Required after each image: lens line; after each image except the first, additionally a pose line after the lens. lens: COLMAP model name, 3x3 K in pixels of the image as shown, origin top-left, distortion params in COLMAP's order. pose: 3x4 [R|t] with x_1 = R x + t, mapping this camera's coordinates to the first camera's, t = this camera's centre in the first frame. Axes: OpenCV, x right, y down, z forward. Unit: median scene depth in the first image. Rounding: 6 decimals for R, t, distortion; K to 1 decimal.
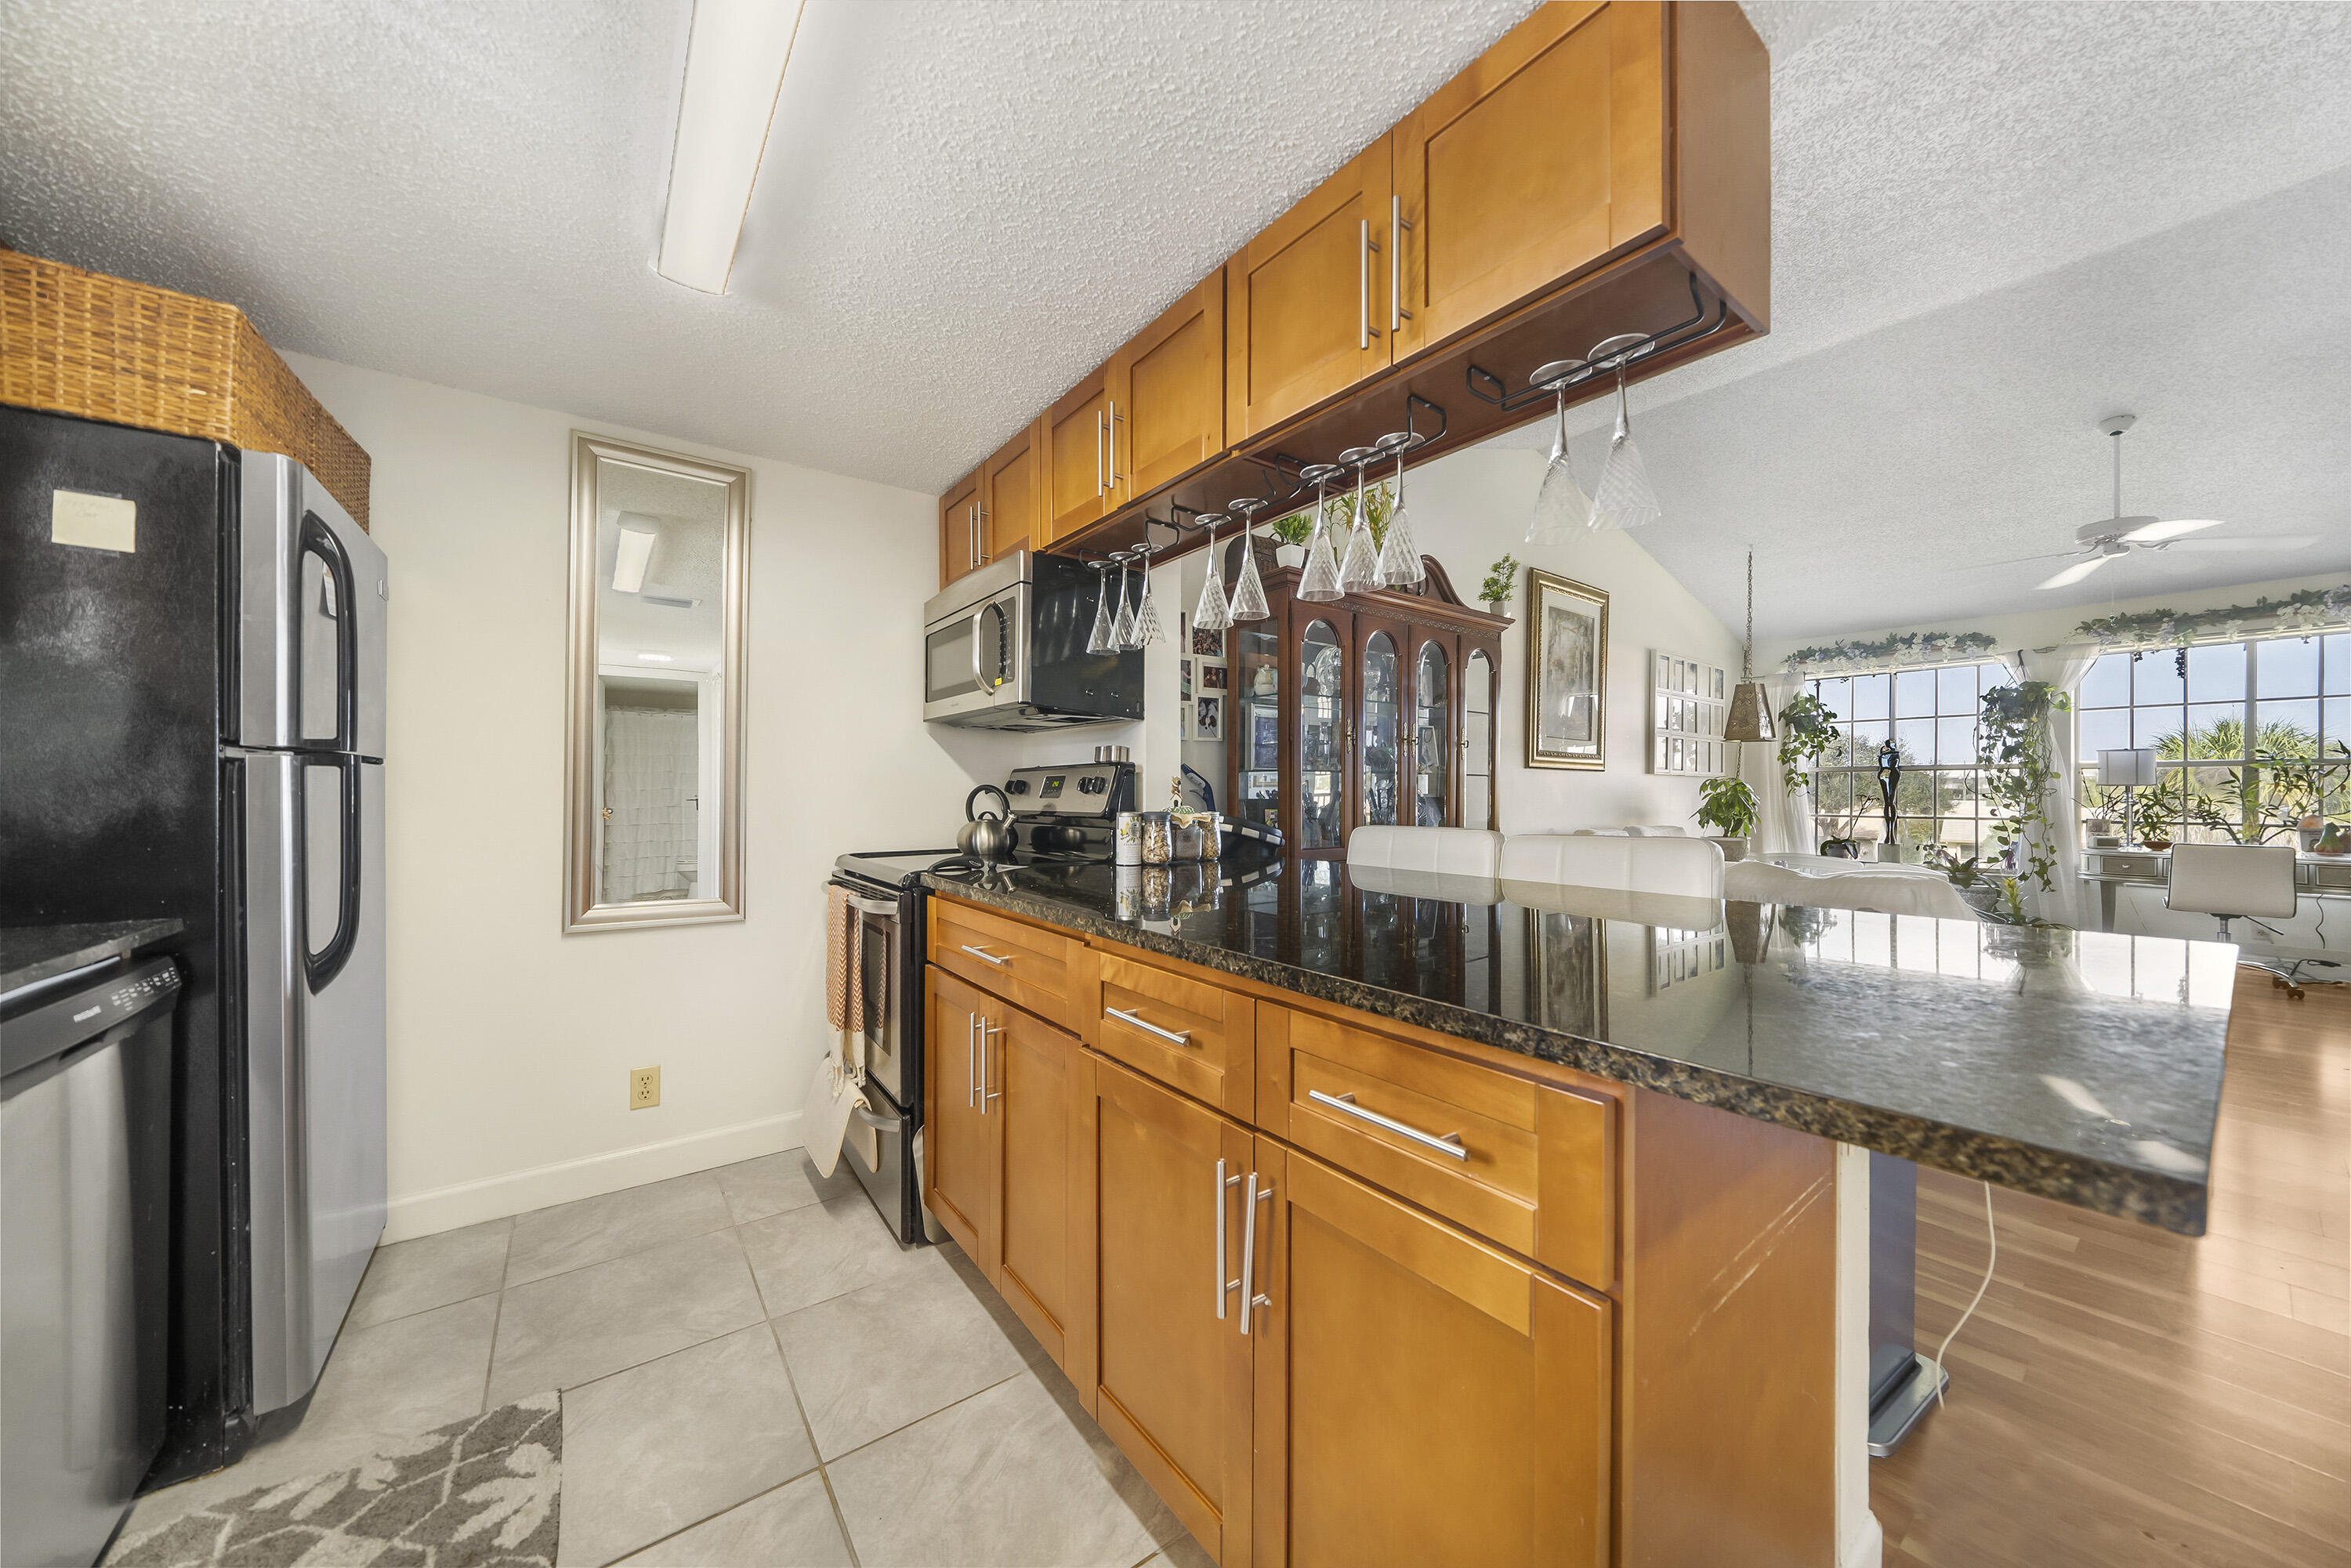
lens RADIAL K [[834.2, 0, 1188.3], [0, 834.2, 792.2], [0, 0, 1]] dist [0.000903, 0.000122]
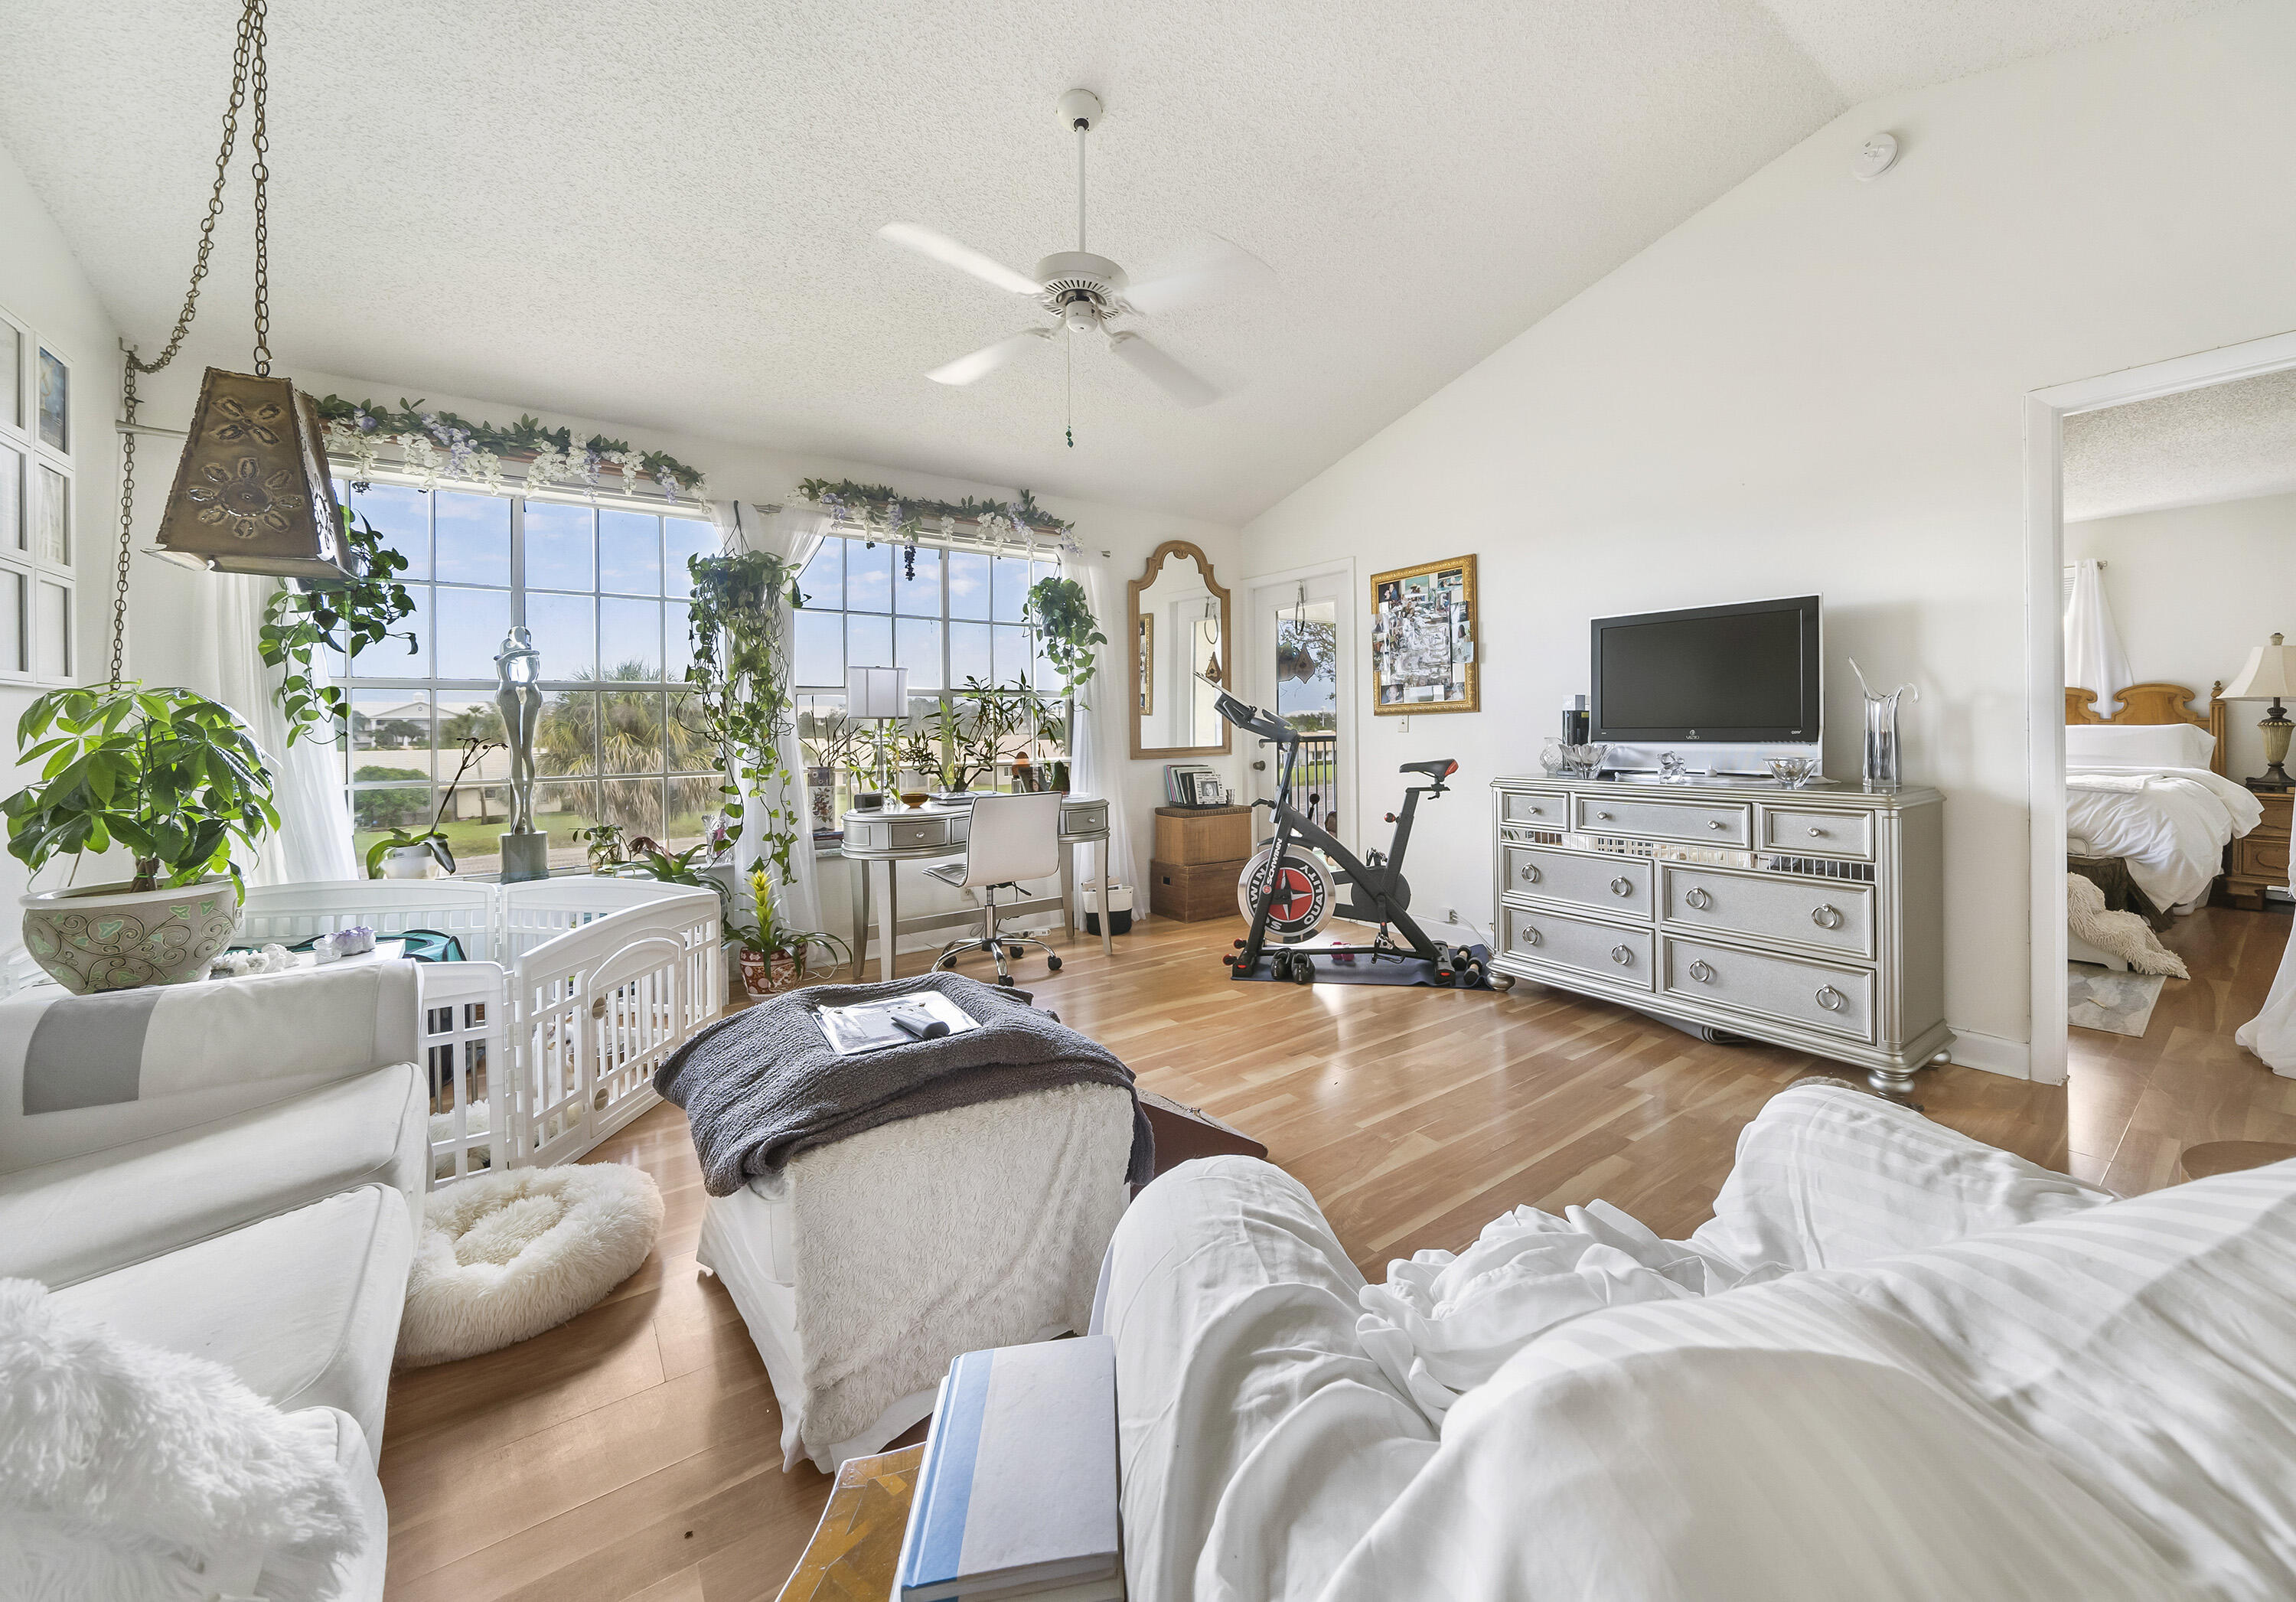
lens RADIAL K [[838.1, 0, 1153.3], [0, 838.1, 716.6], [0, 0, 1]] dist [0.018983, 0.000042]
pose [[0.006733, 0.008310, 0.999943, 0.288292], [0.010698, 0.999908, -0.008382, -0.000703], [-0.999920, 0.010754, 0.006644, 0.535341]]
